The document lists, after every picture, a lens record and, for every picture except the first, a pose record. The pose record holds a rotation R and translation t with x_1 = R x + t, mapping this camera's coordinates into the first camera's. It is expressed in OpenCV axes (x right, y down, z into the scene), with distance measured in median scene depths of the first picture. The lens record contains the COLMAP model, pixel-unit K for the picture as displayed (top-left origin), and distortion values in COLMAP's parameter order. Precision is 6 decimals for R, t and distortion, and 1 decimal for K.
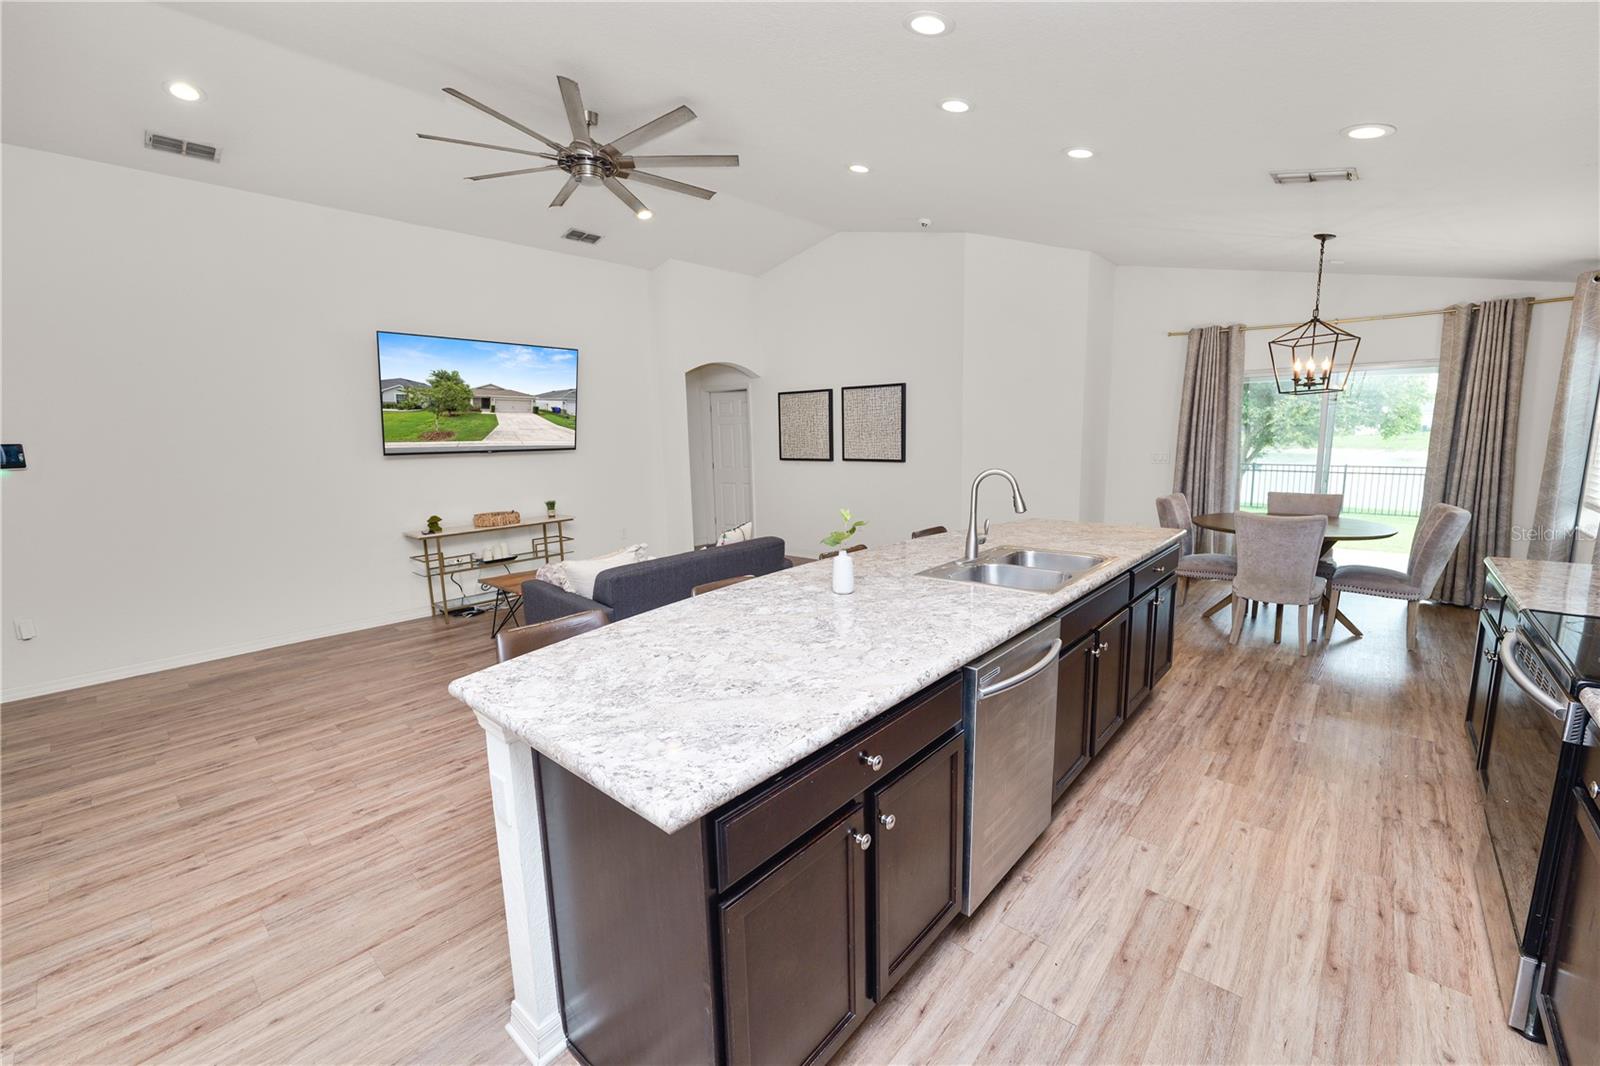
lens RADIAL K [[651.7, 0, 801.4], [0, 651.7, 533.9], [0, 0, 1]] dist [-0.013047, 0.001207]
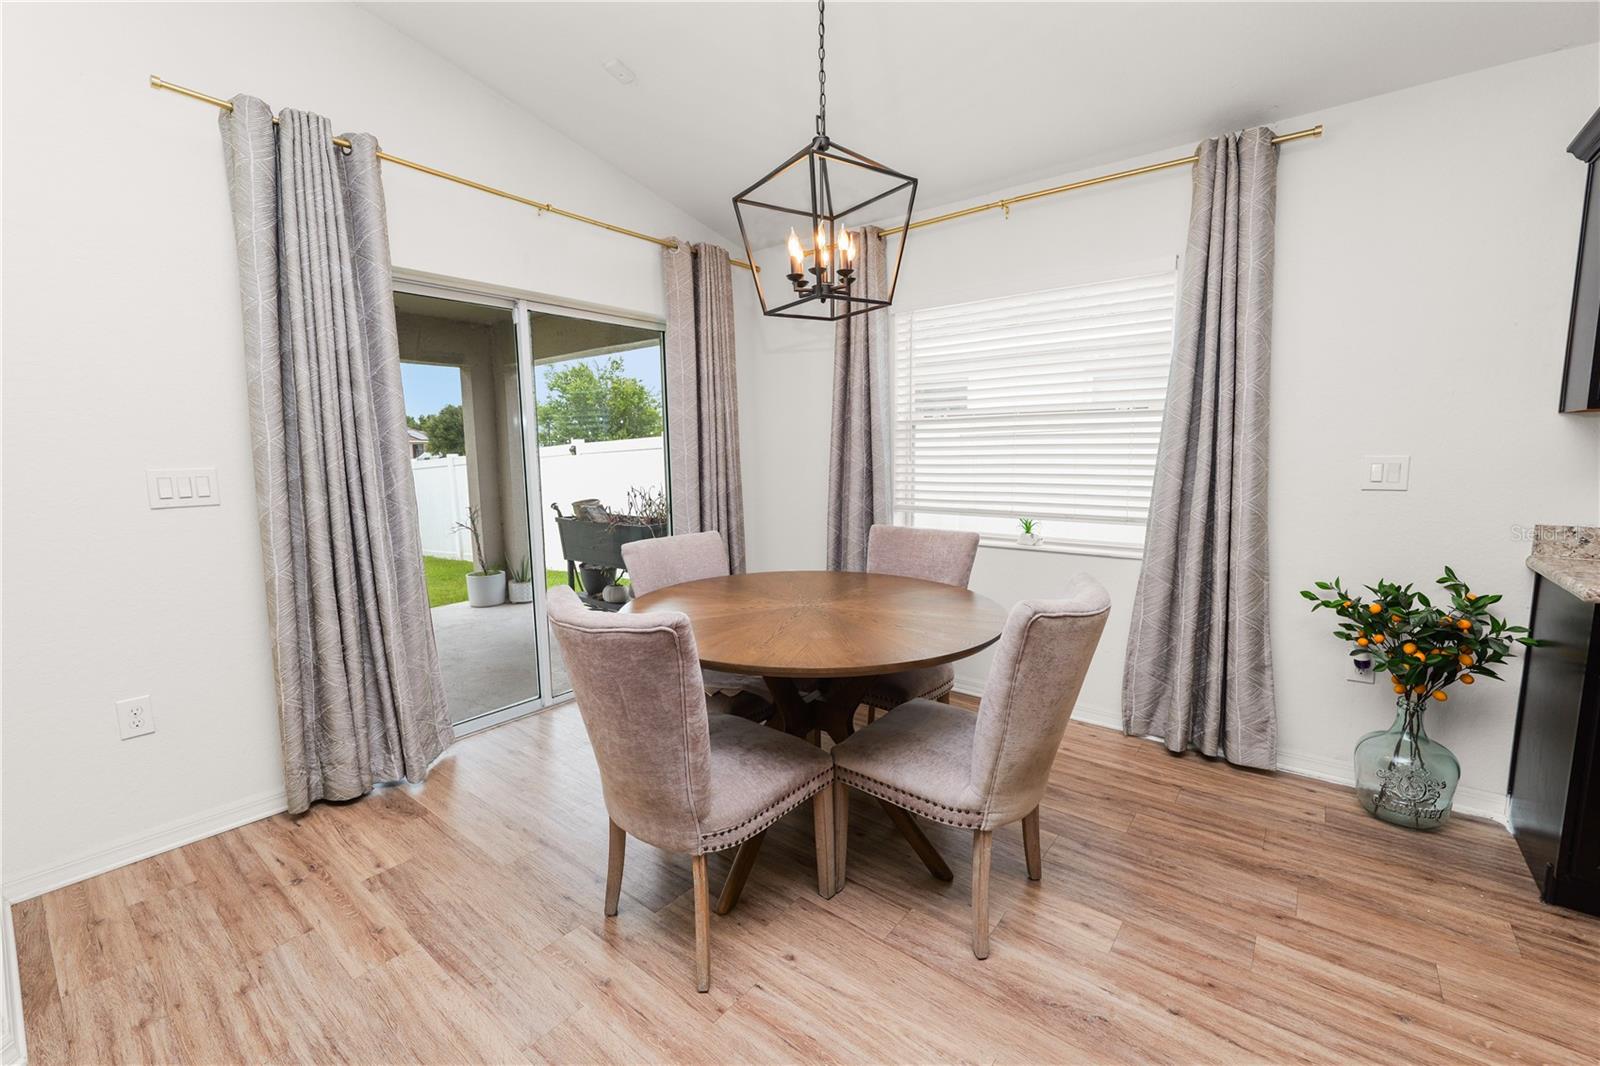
lens RADIAL K [[651.7, 0, 793.3], [0, 651.7, 529.1], [0, 0, 1]] dist [-0.013047, 0.001207]
pose [[-0.058914, -0.103334, 0.992900, 0.298543], [0.164348, 0.980052, 0.111749, -0.112671], [-0.984642, 0.169764, -0.040756, 0.960709]]
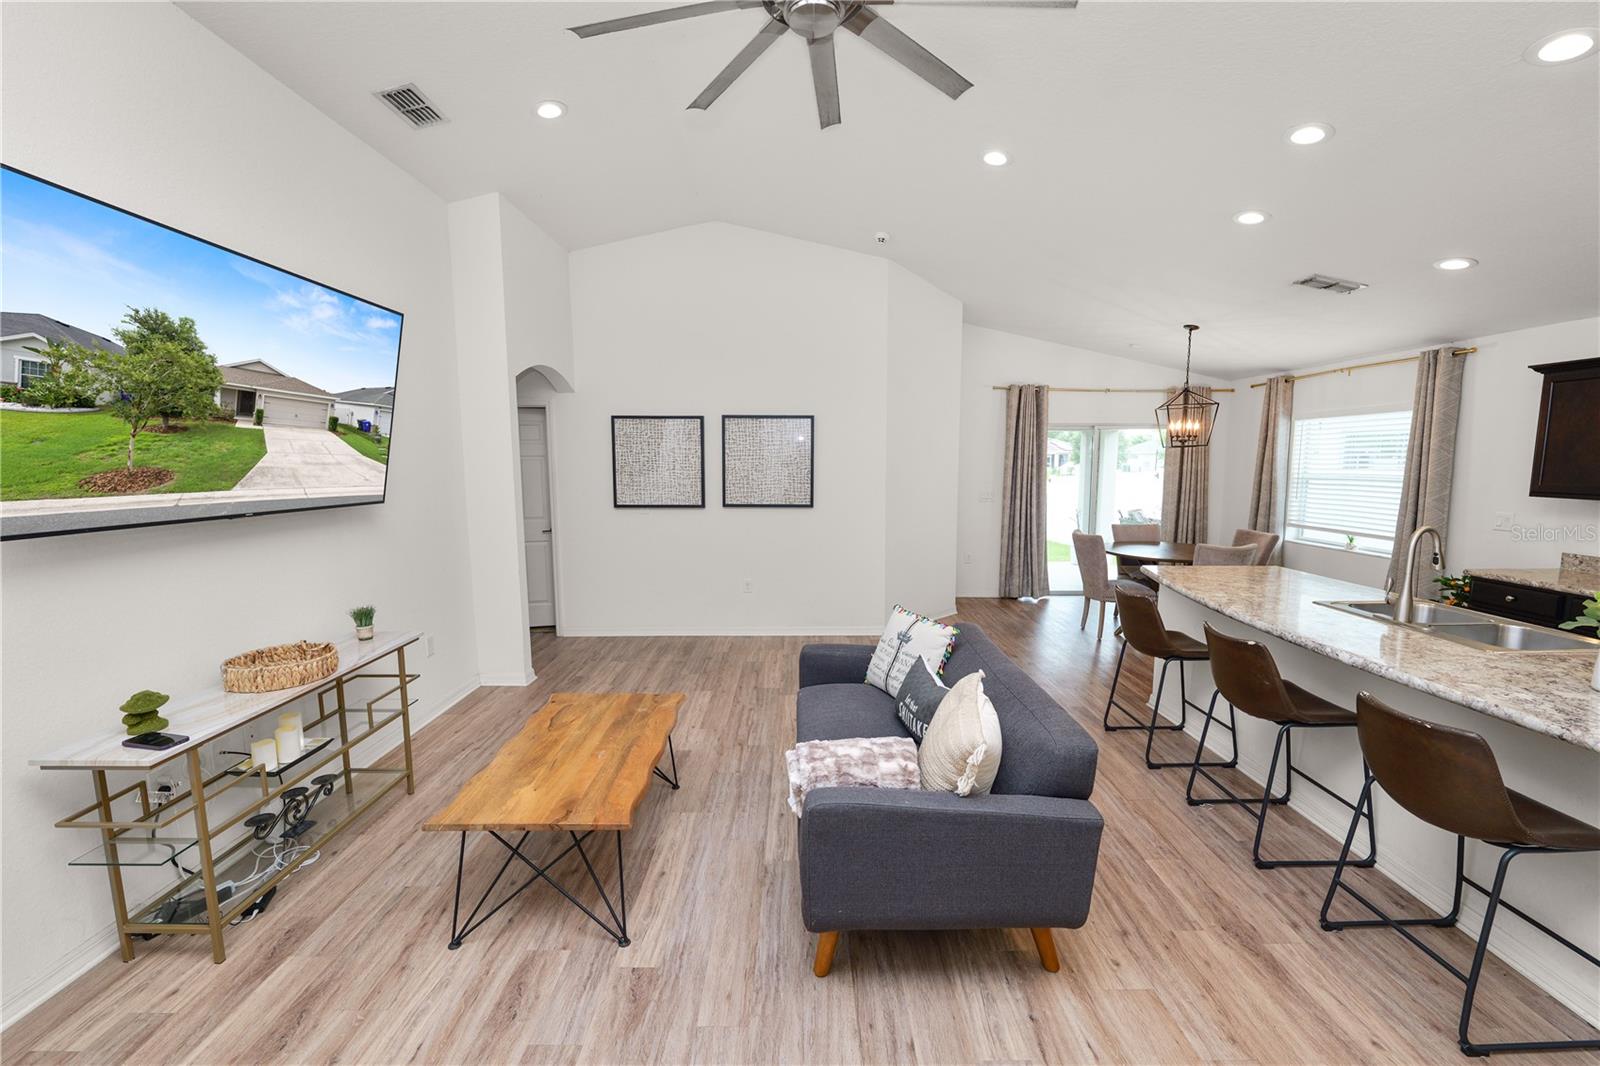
lens RADIAL K [[651.7, 0, 805.2], [0, 651.7, 536.8], [0, 0, 1]] dist [-0.013047, 0.001207]
pose [[0.742940, -0.059488, 0.666710, -0.565152], [0.088492, 0.996029, -0.009738, -0.086367], [-0.663483, 0.066233, 0.745254, 0.499437]]
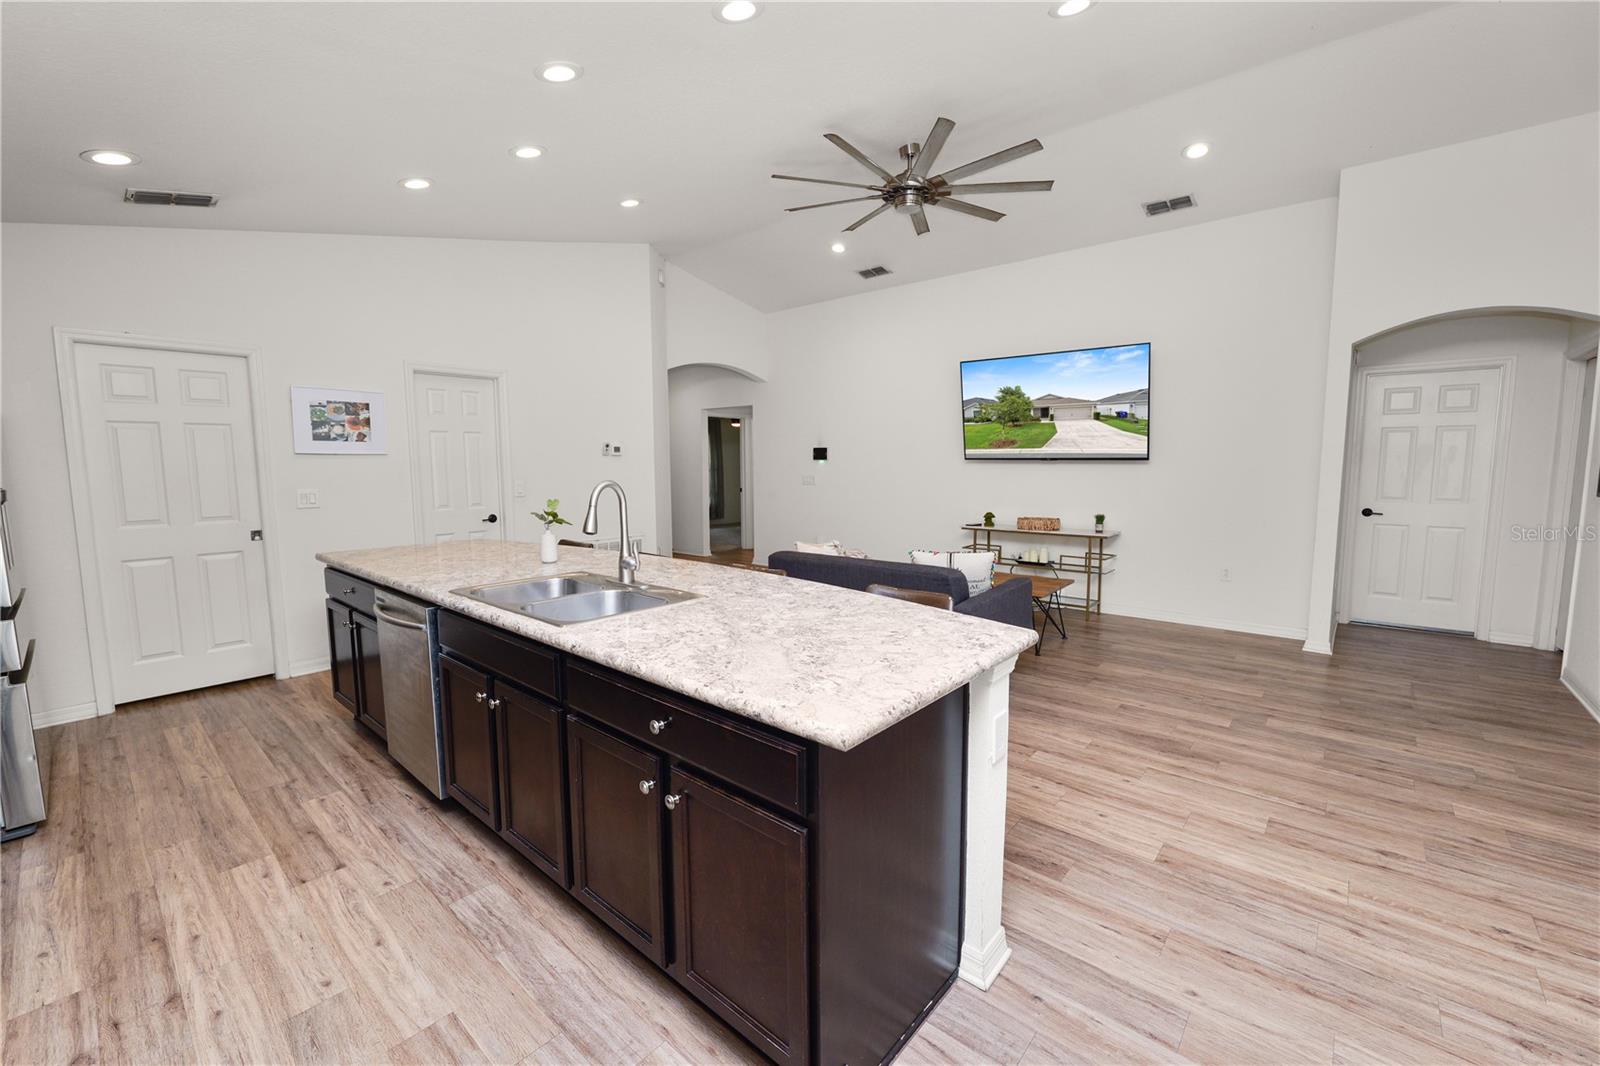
lens RADIAL K [[651.7, 0, 798.3], [0, 651.7, 527.5], [0, 0, 1]] dist [-0.013047, 0.001207]
pose [[0.008912, 0.124456, -0.992185, 0.641864], [-0.148061, 0.981452, 0.121780, -0.099979], [0.988938, 0.145819, 0.027174, 0.683970]]
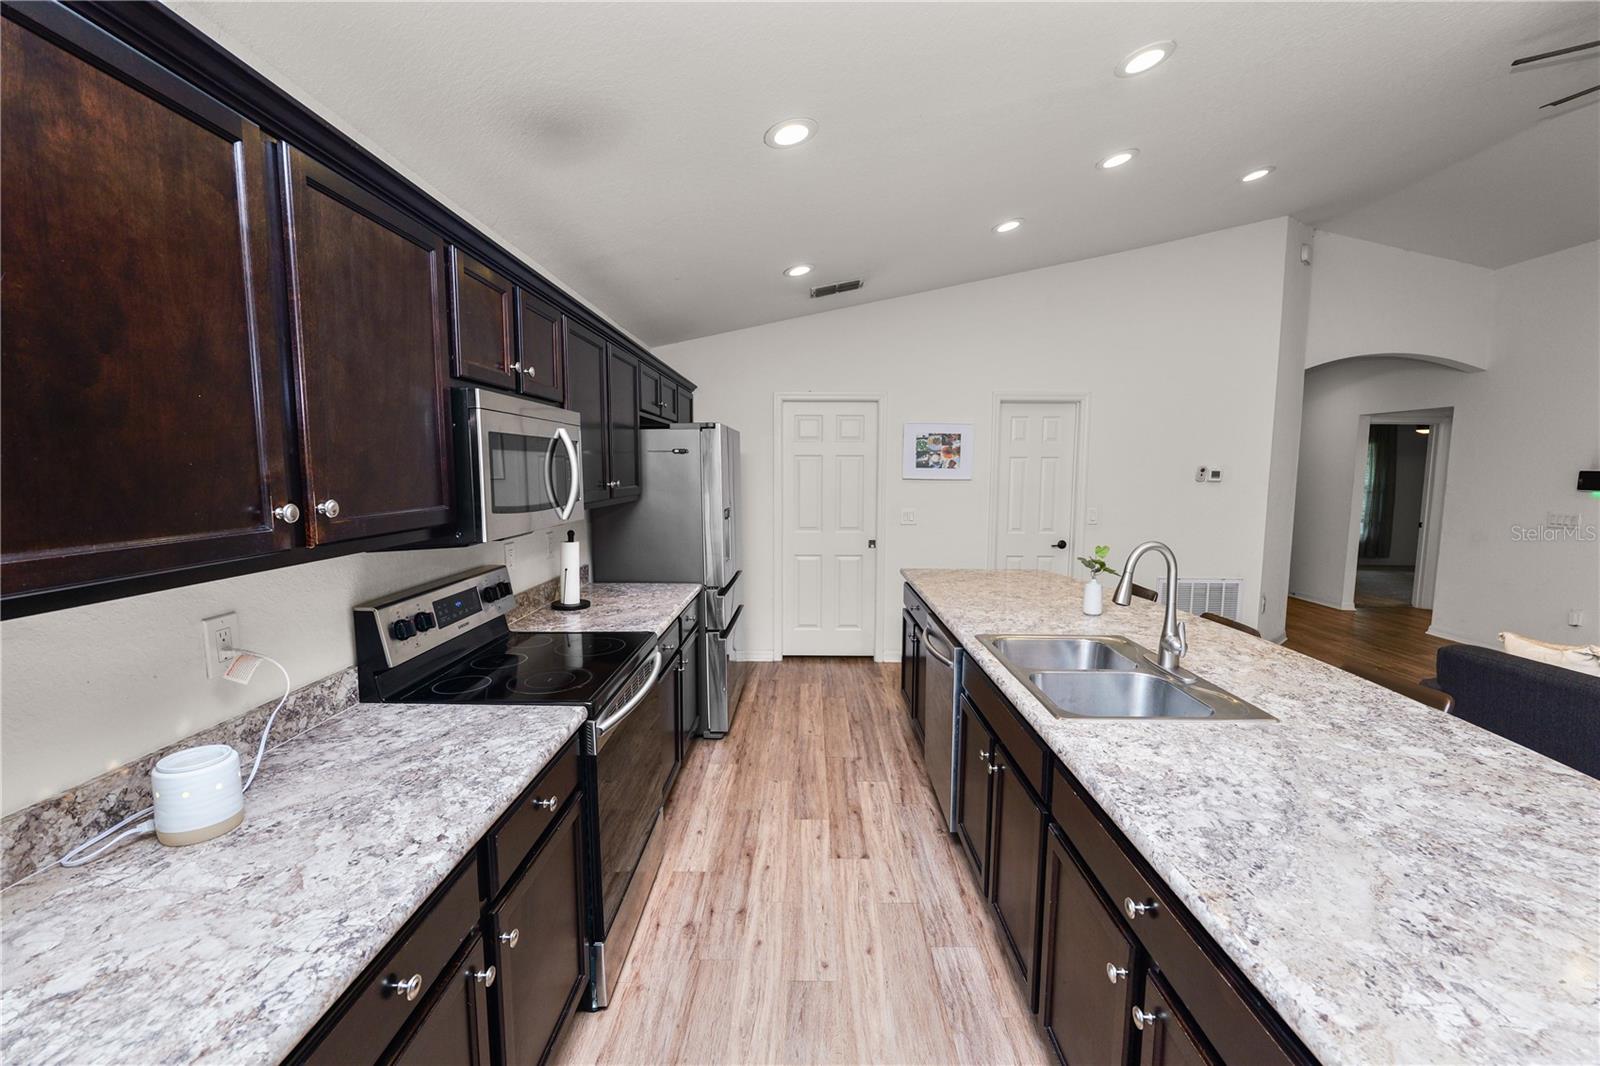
lens RADIAL K [[651.7, 0, 798.1], [0, 651.7, 533.5], [0, 0, 1]] dist [-0.013047, 0.001207]
pose [[-0.758541, 0.085149, -0.646038, 0.577089], [-0.086434, 0.969517, 0.229271, -0.130900], [0.645867, 0.229751, -0.728059, 0.699161]]
